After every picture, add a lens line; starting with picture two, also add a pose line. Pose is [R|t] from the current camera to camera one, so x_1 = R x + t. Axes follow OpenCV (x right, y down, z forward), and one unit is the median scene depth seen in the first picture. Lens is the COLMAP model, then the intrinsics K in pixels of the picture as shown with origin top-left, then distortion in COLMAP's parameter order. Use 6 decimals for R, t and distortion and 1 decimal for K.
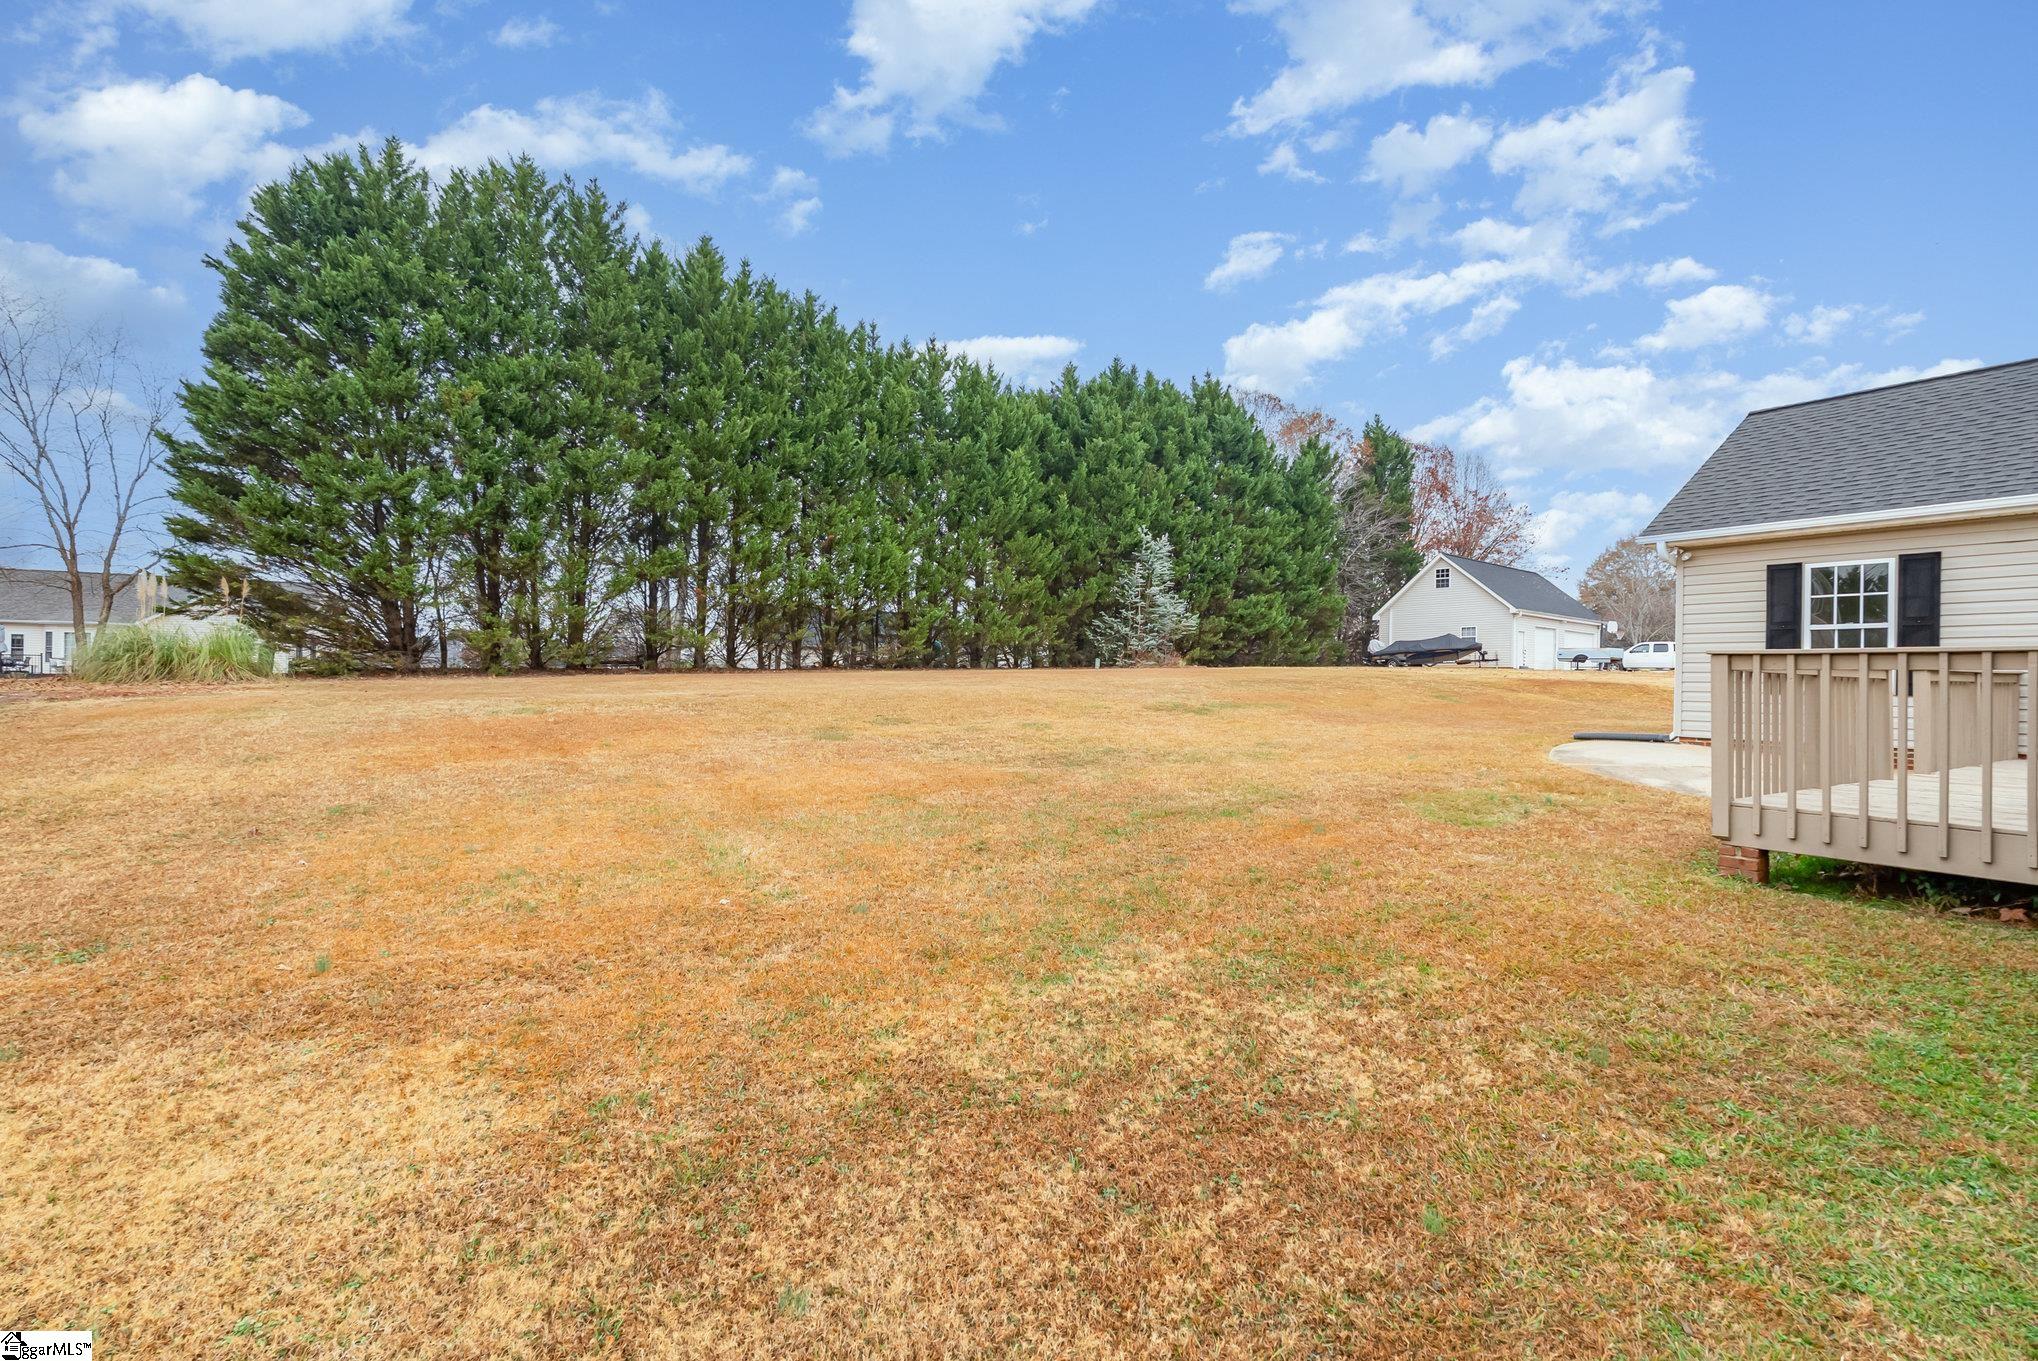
lens RADIAL K [[945.3, 0, 1019.0], [0, 945.3, 680.5], [0, 0, 1]] dist [0.001177, -0.000014]
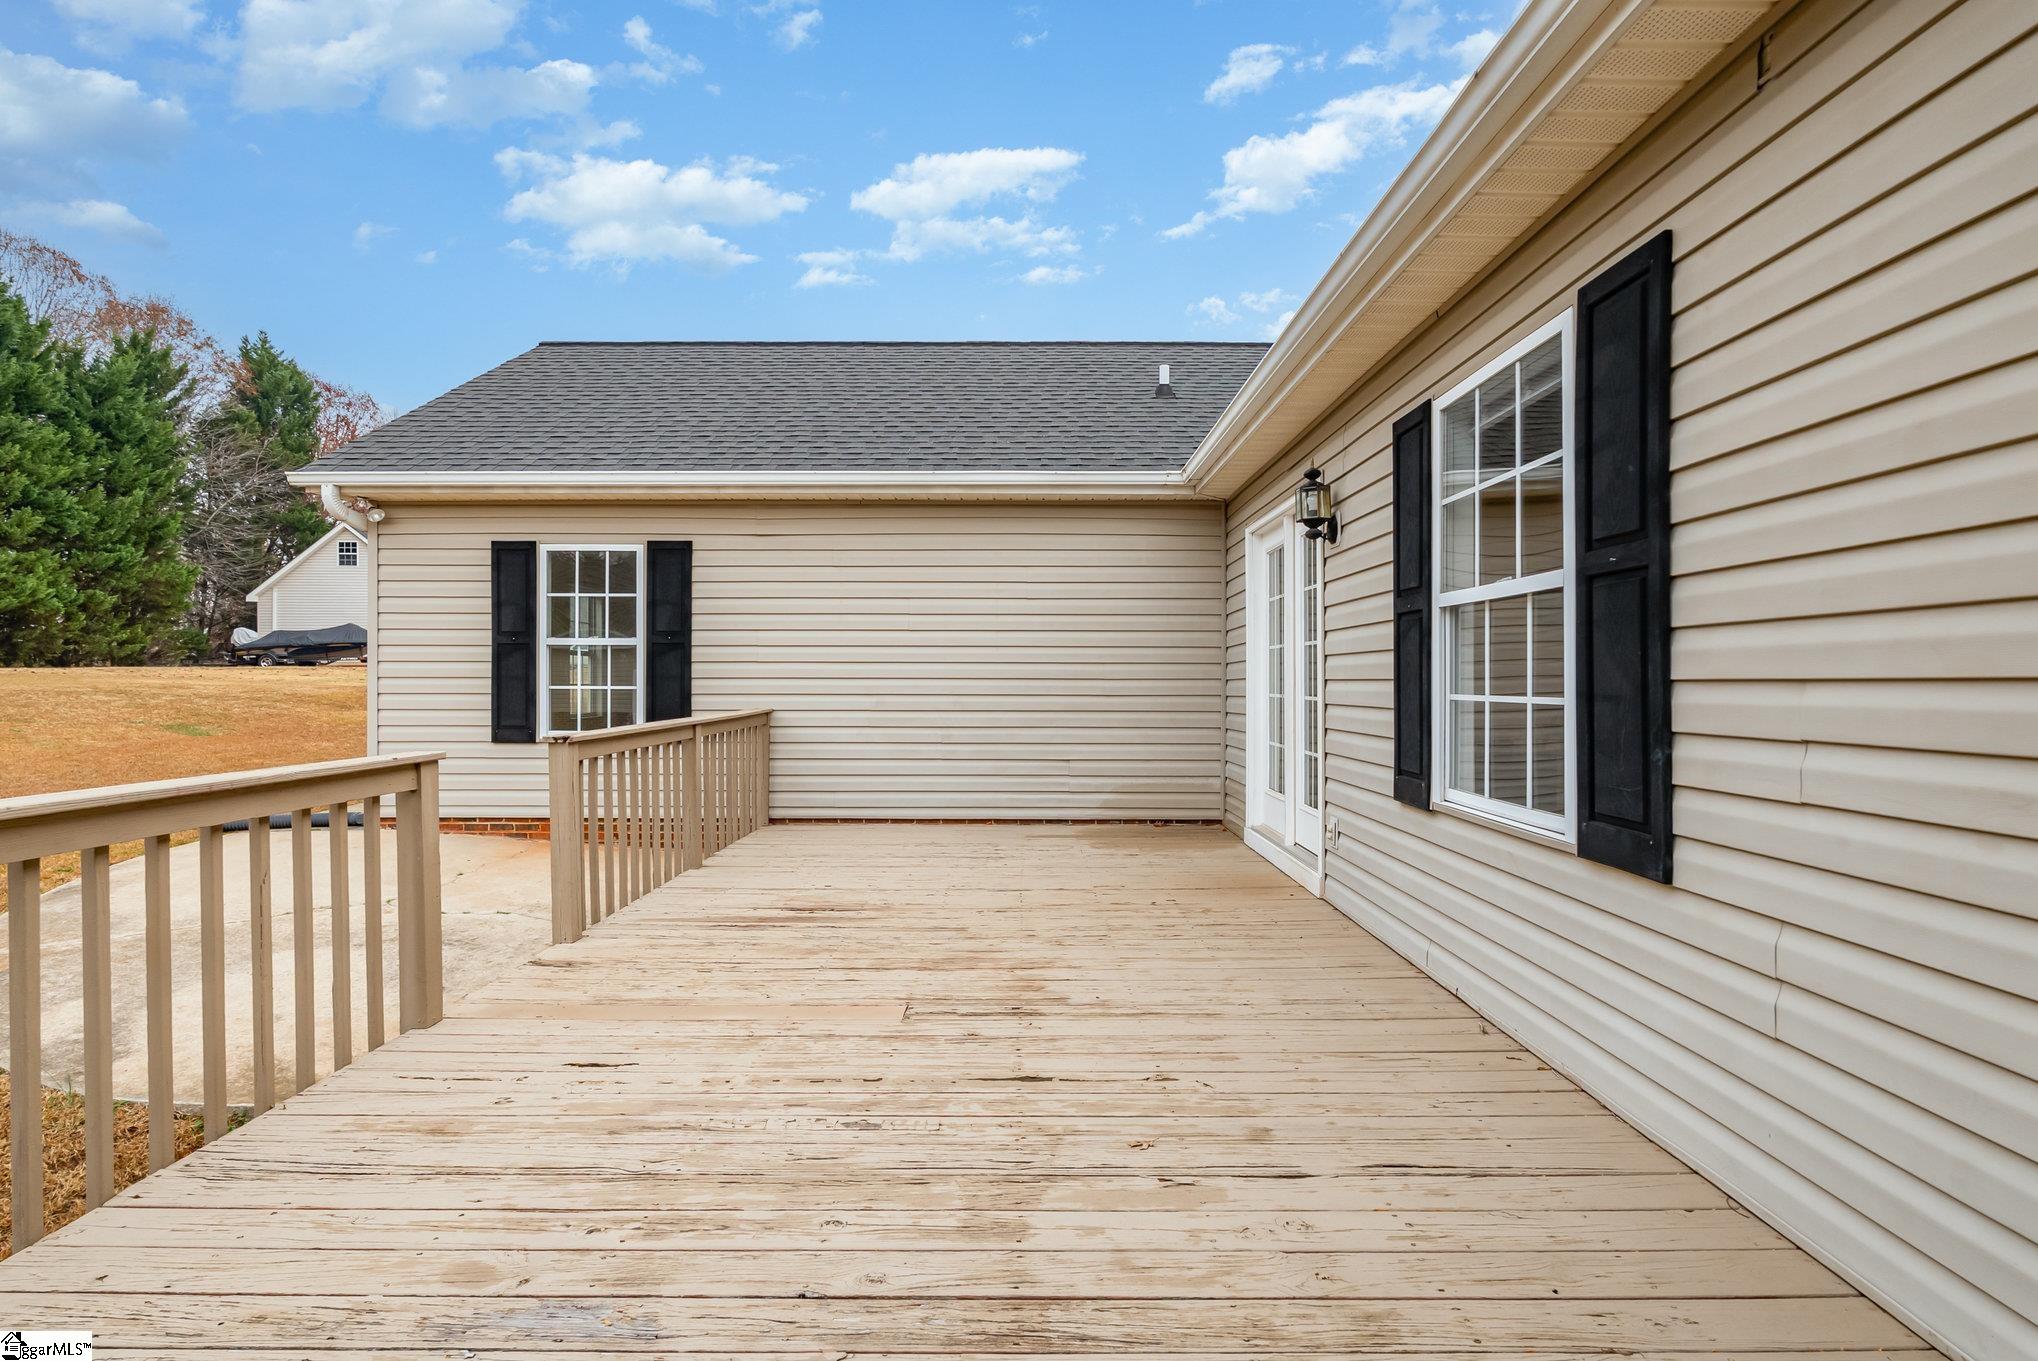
lens RADIAL K [[945.3, 0, 1019.0], [0, 945.3, 680.5], [0, 0, 1]] dist [0.001177, -0.000014]
pose [[0.565728, -0.015811, 0.824440, 0.108811], [0.007498, 0.999873, 0.014031, -0.008091], [-0.824558, -0.001756, 0.565775, 0.081393]]
